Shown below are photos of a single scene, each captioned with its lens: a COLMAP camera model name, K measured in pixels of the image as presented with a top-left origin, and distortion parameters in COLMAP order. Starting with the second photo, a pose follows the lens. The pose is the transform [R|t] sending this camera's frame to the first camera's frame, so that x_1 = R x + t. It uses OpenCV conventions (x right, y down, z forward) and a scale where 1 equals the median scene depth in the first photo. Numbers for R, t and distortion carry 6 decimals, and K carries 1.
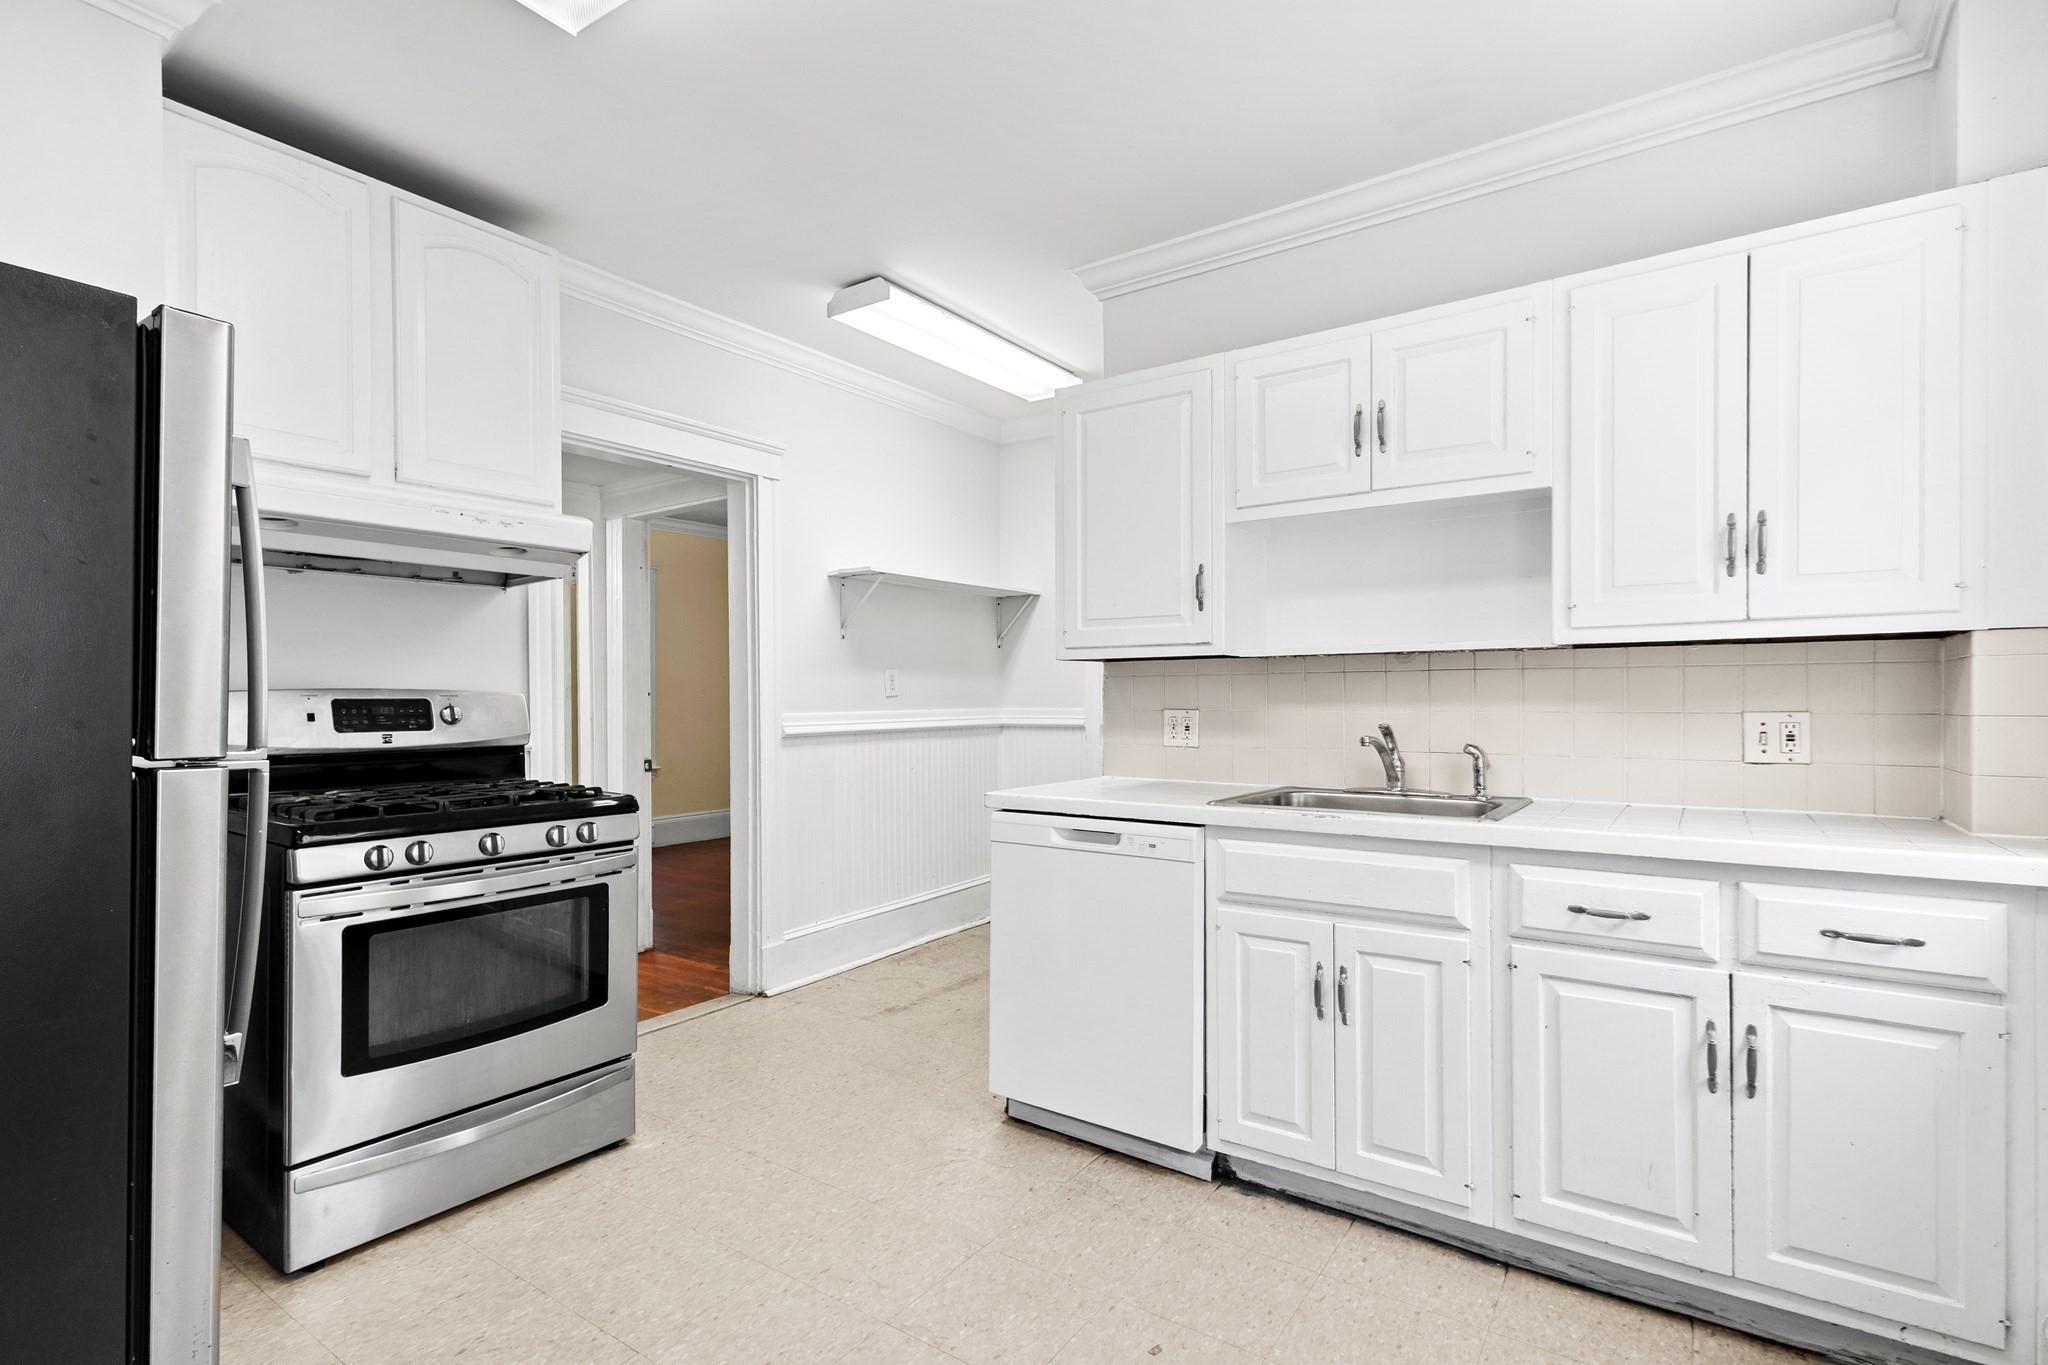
lens RADIAL K [[946.7, 0, 1021.5], [0, 946.7, 691.9], [0, 0, 1]] dist [0.009306, -0.004140]
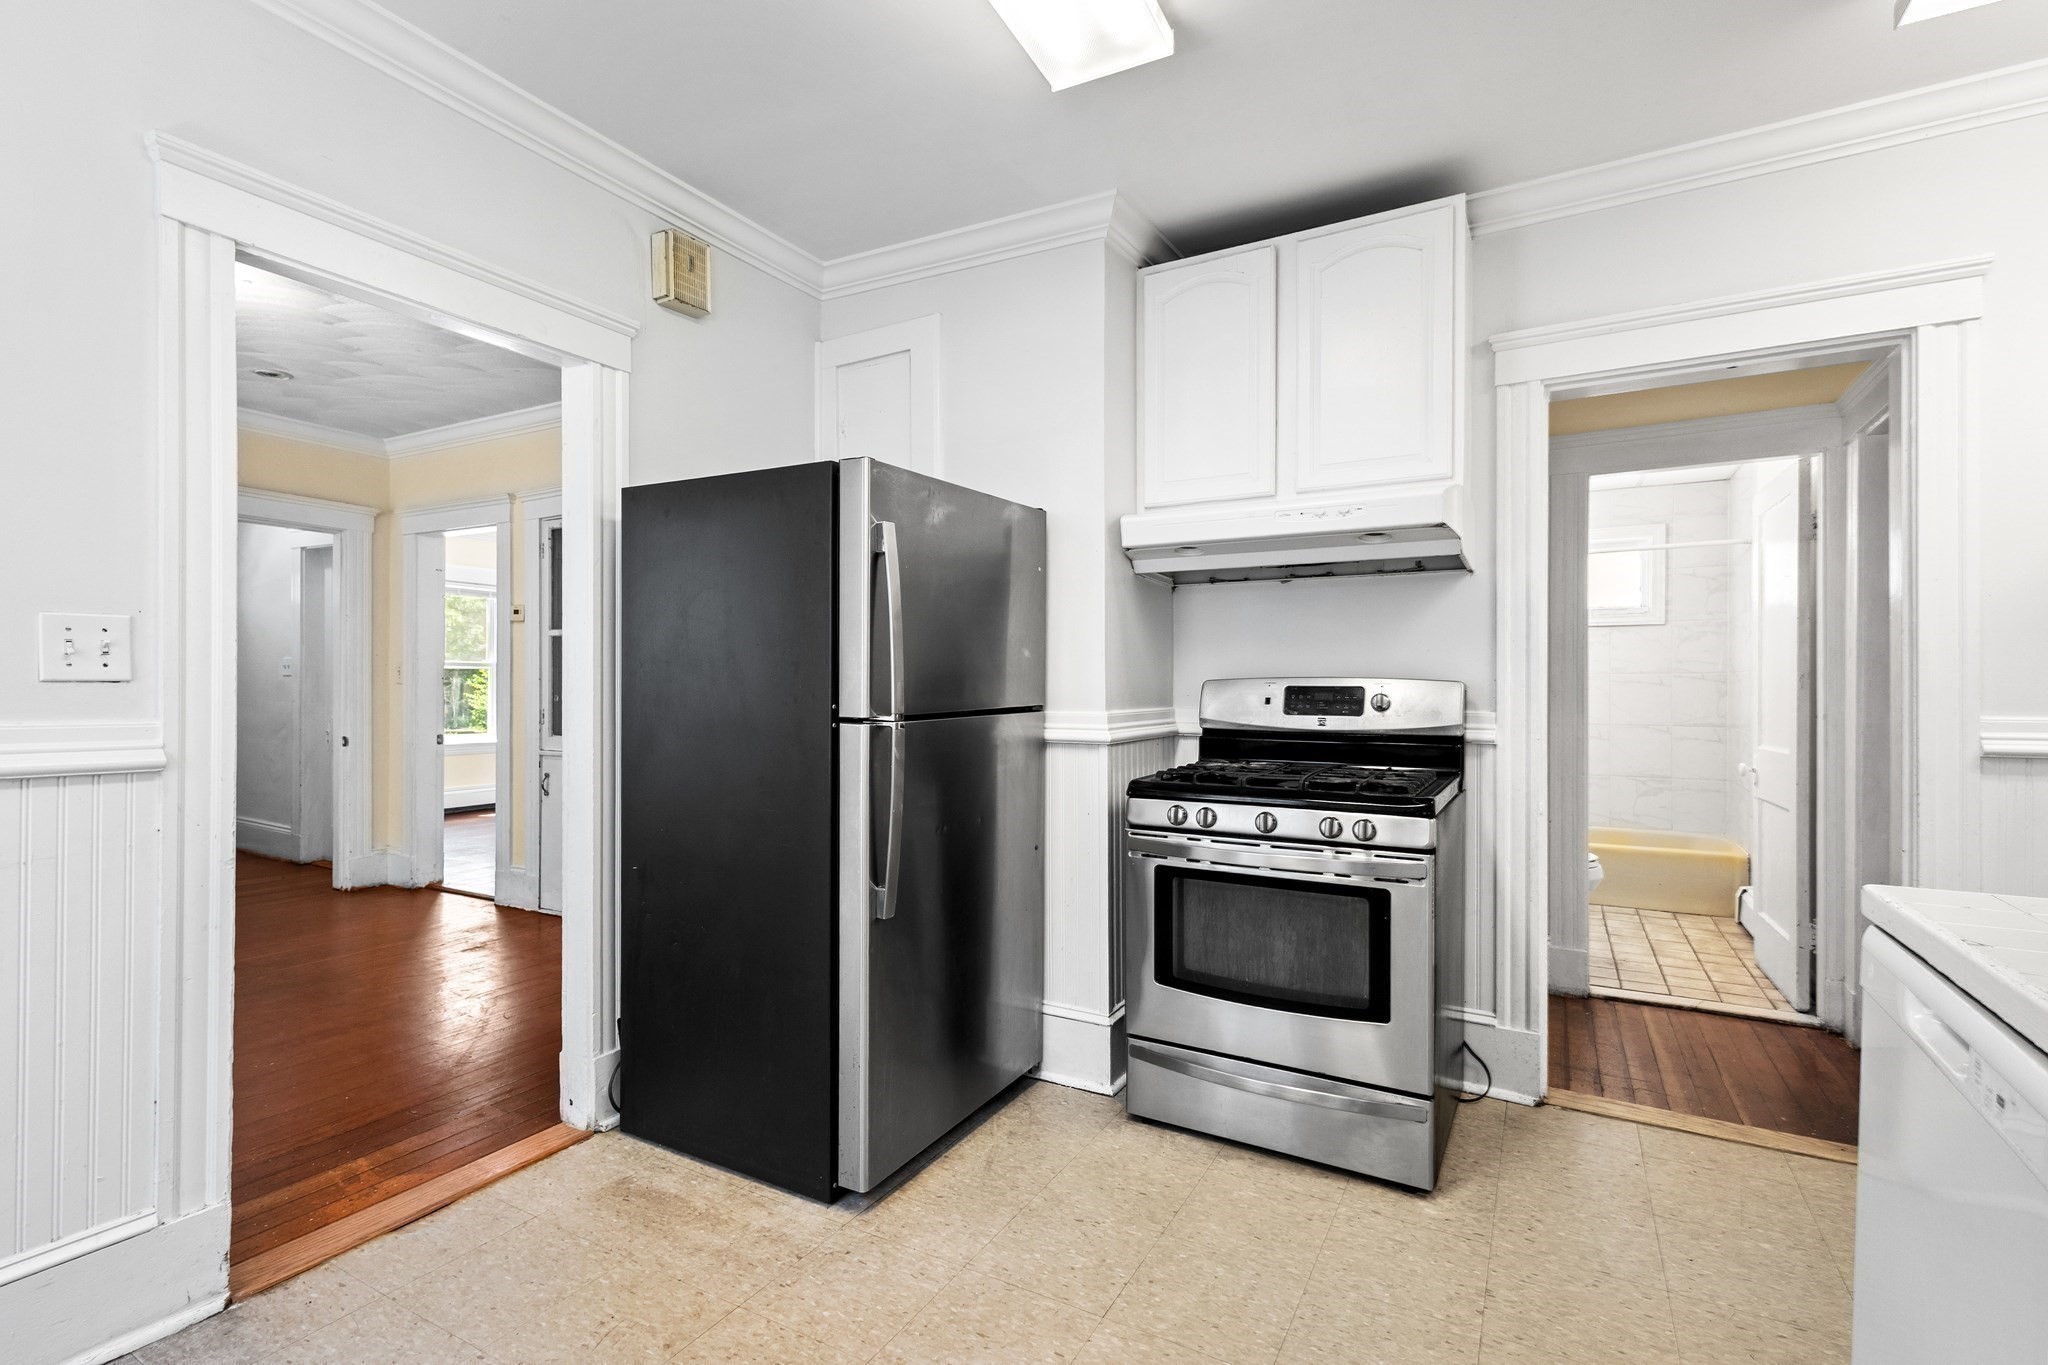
lens RADIAL K [[946.7, 0, 1020.9], [0, 946.7, 680.2], [0, 0, 1]] dist [0.009306, -0.004140]
pose [[0.103533, -0.002327, -0.994623, 0.412857], [0.000785, 0.999997, -0.002258, 0.002669], [0.994626, -0.000547, 0.103535, 0.537852]]
